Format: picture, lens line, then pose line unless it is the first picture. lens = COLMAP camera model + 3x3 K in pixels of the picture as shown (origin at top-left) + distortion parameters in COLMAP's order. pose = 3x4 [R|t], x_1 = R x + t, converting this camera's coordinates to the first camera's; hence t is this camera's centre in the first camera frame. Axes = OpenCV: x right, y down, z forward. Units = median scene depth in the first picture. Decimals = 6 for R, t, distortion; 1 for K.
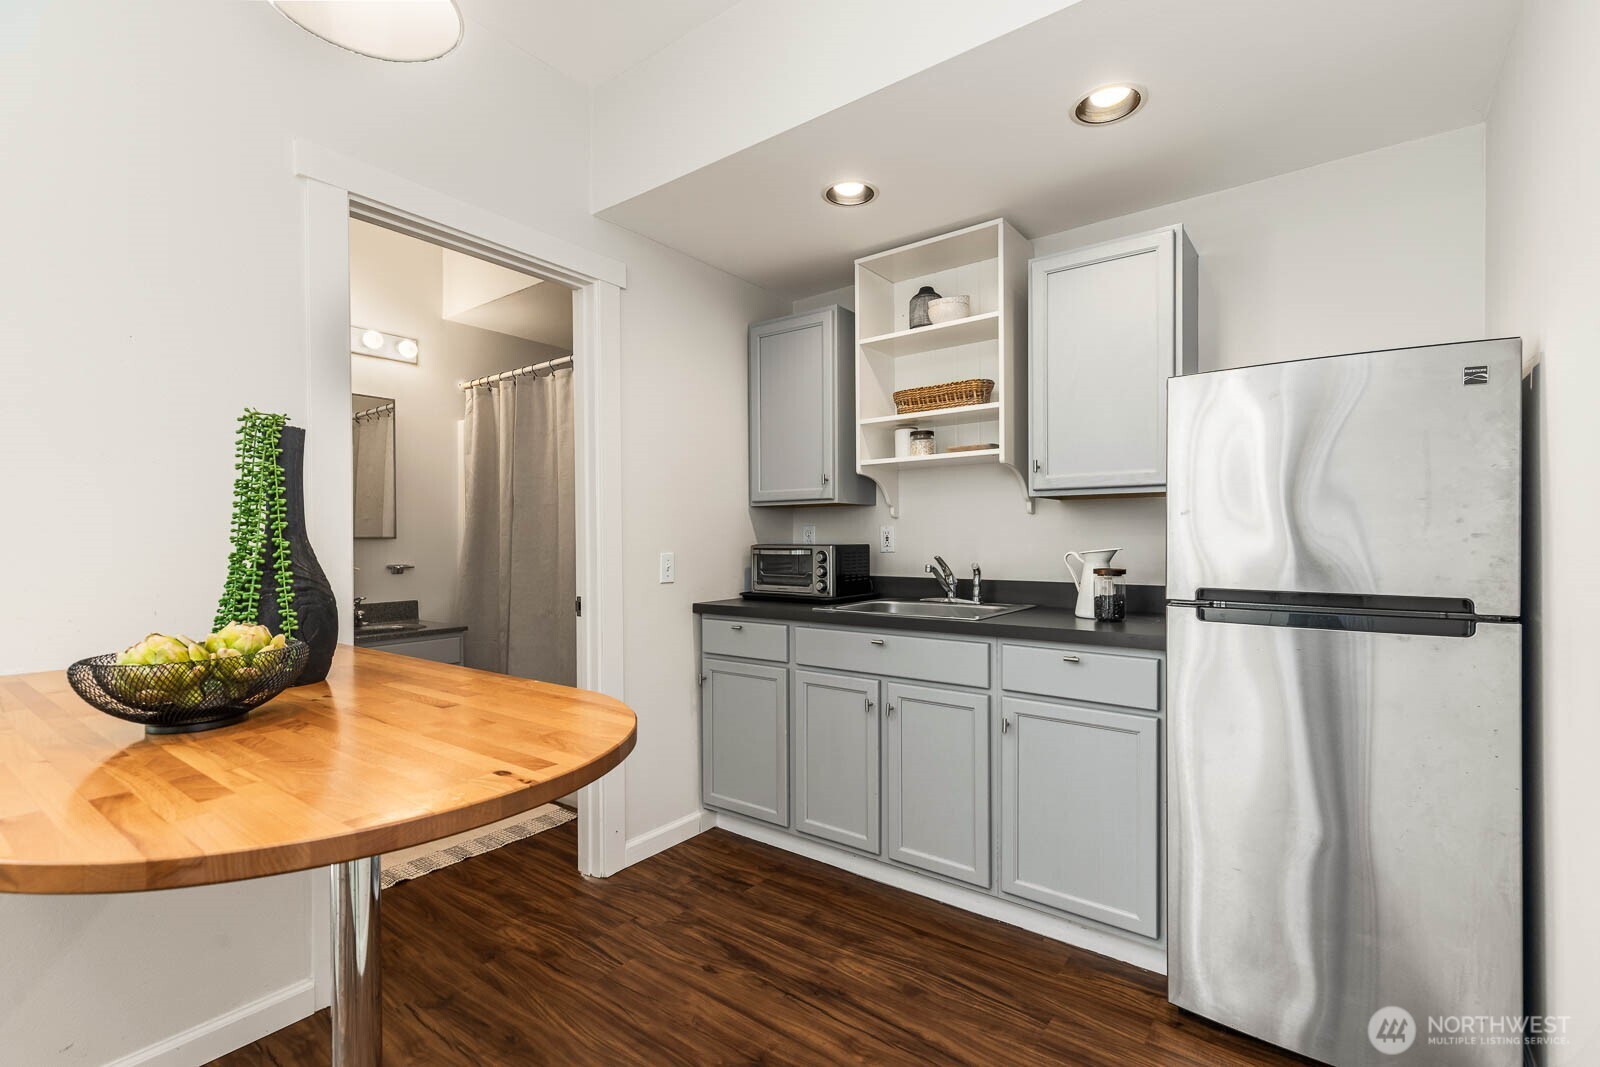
lens RADIAL K [[726.6, 0, 798.3], [0, 726.6, 537.5], [0, 0, 1]] dist [0.021066, 0.000248]
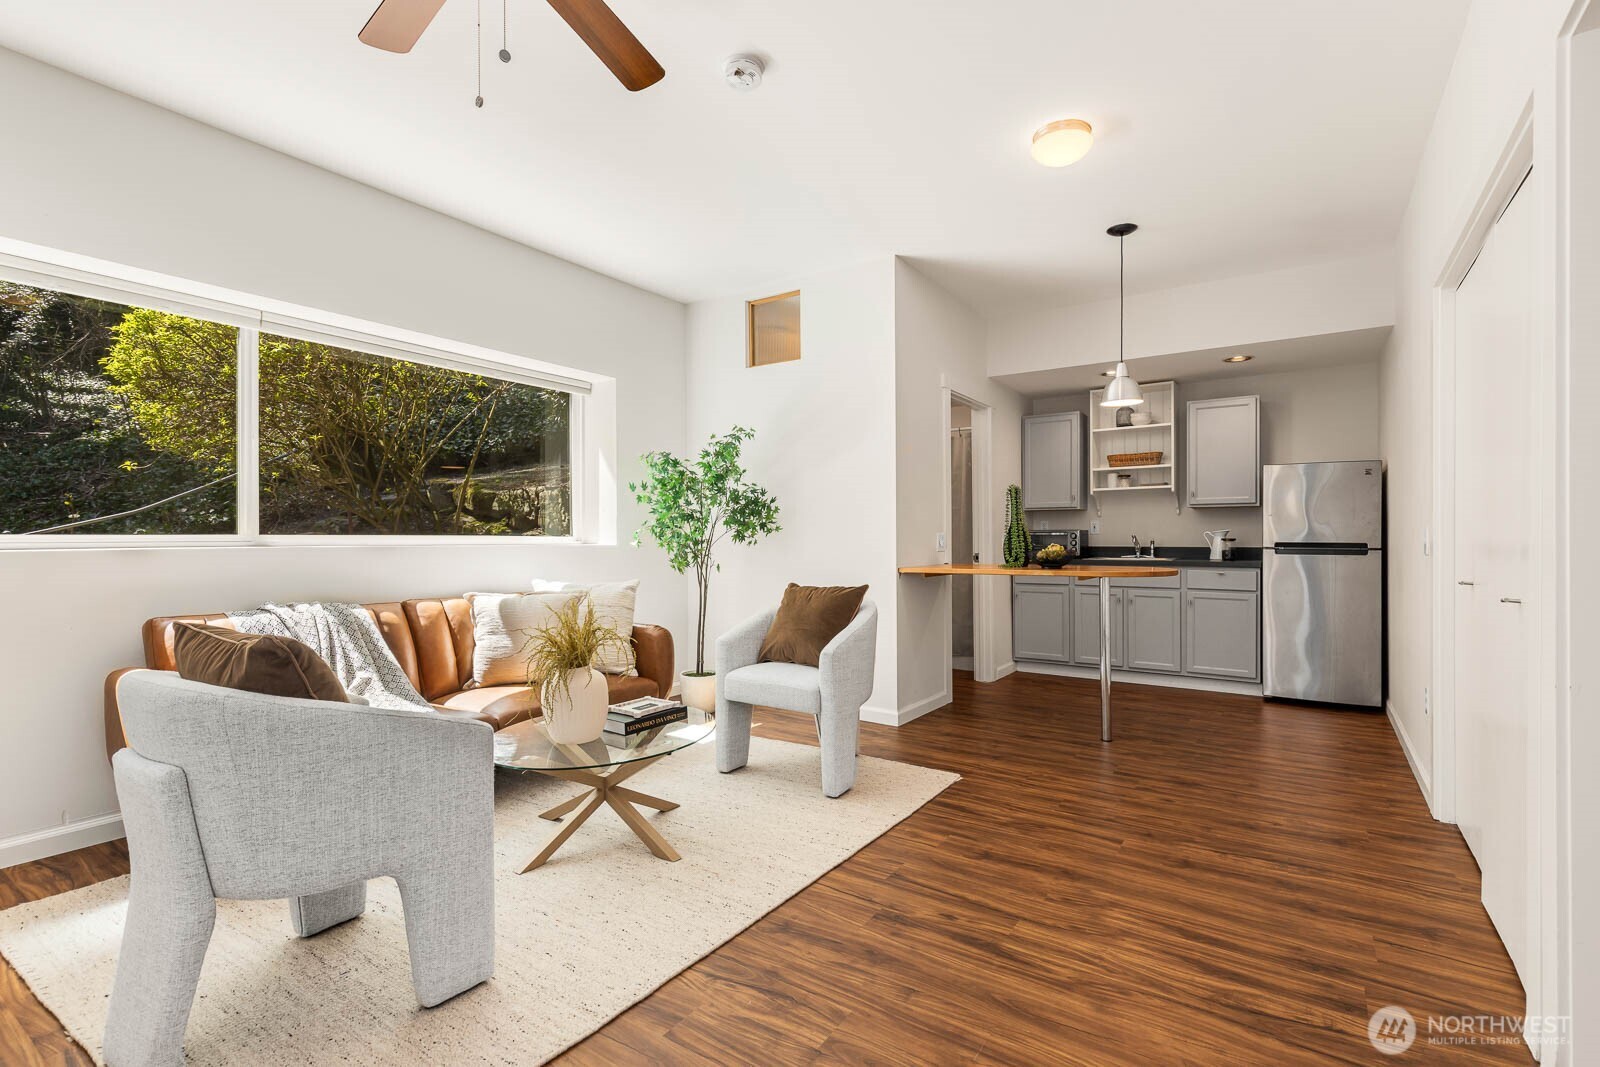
lens RADIAL K [[726.6, 0, 803.7], [0, 726.6, 532.6], [0, 0, 1]] dist [0.021066, 0.000248]
pose [[0.999084, -0.002288, 0.042735, -0.850990], [0.002348, 0.999996, -0.001363, 0.018759], [-0.042732, 0.001462, 0.999086, -1.064177]]
